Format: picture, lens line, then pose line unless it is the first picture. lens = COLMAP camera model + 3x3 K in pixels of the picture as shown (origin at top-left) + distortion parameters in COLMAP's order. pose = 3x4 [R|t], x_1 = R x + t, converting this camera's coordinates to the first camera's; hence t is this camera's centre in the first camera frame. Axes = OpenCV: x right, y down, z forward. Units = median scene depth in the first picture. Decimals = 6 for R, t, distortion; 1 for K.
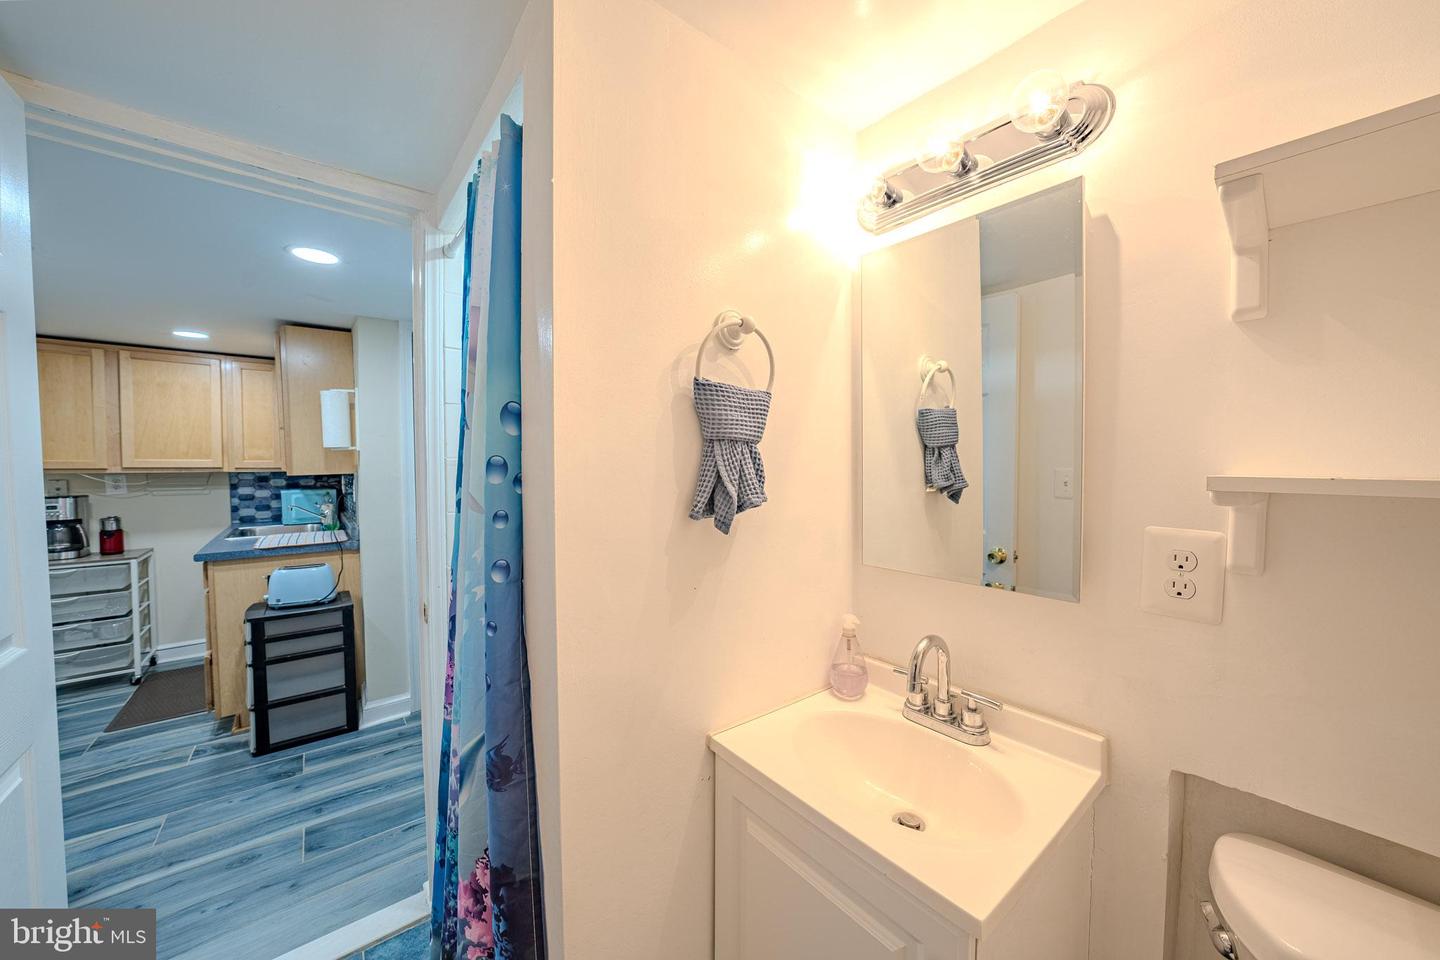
lens RADIAL K [[502.7, 0, 723.7], [0, 502.7, 477.7], [0, 0, 1]] dist [-0.029993, 0.006251]
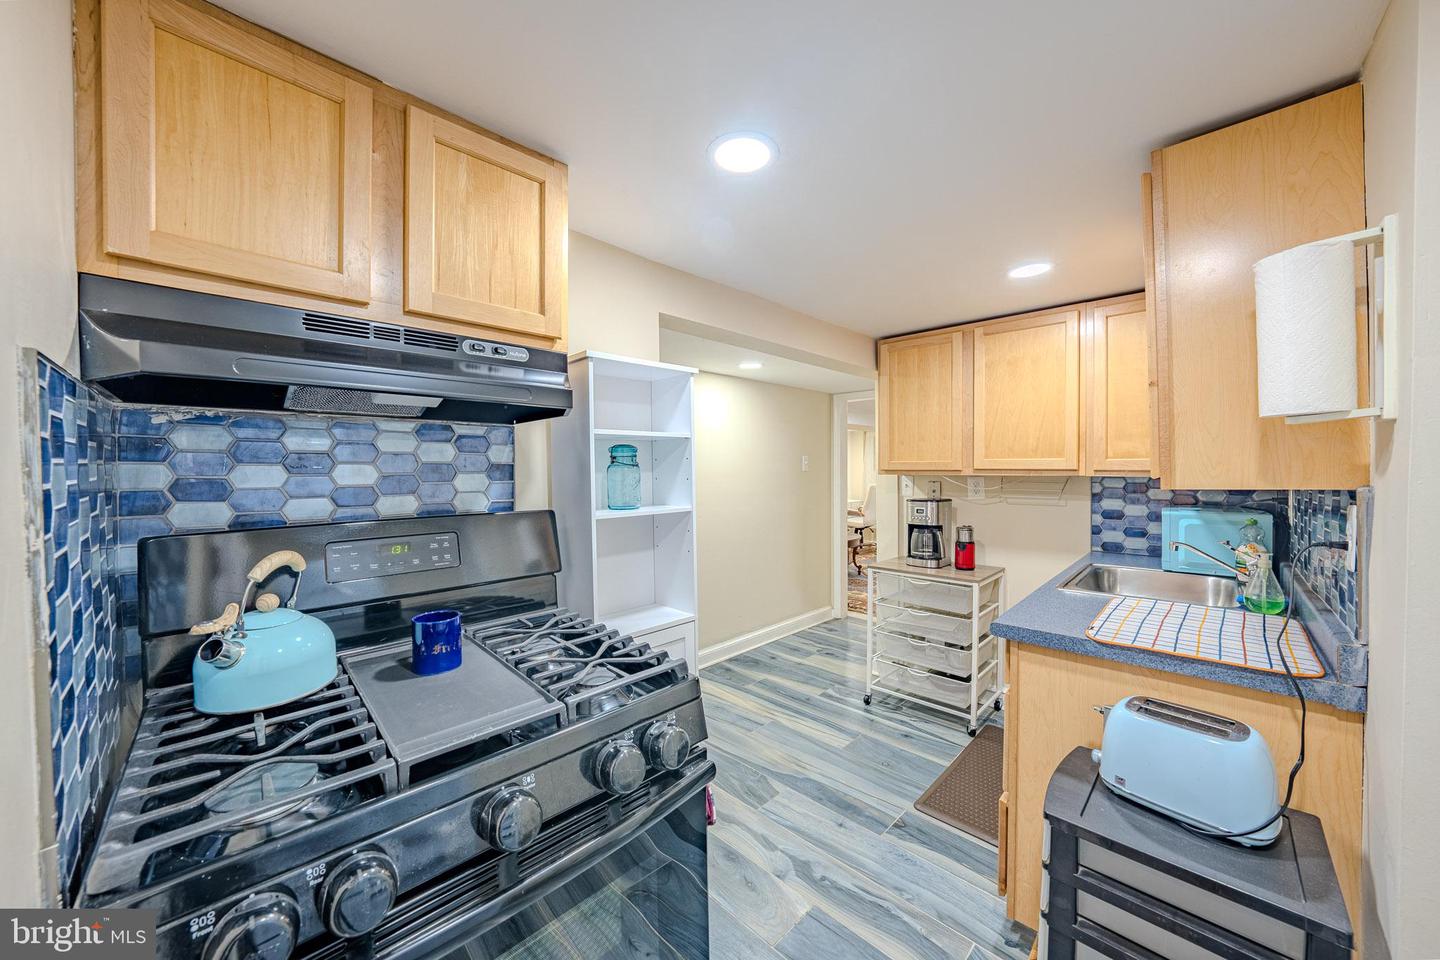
lens RADIAL K [[502.7, 0, 723.7], [0, 502.7, 477.7], [0, 0, 1]] dist [-0.029993, 0.006251]
pose [[0.084985, 0.019759, -0.996186, -0.408696], [-0.022499, 0.999586, 0.017907, -0.011504], [0.996128, 0.020891, 0.085394, 0.487721]]
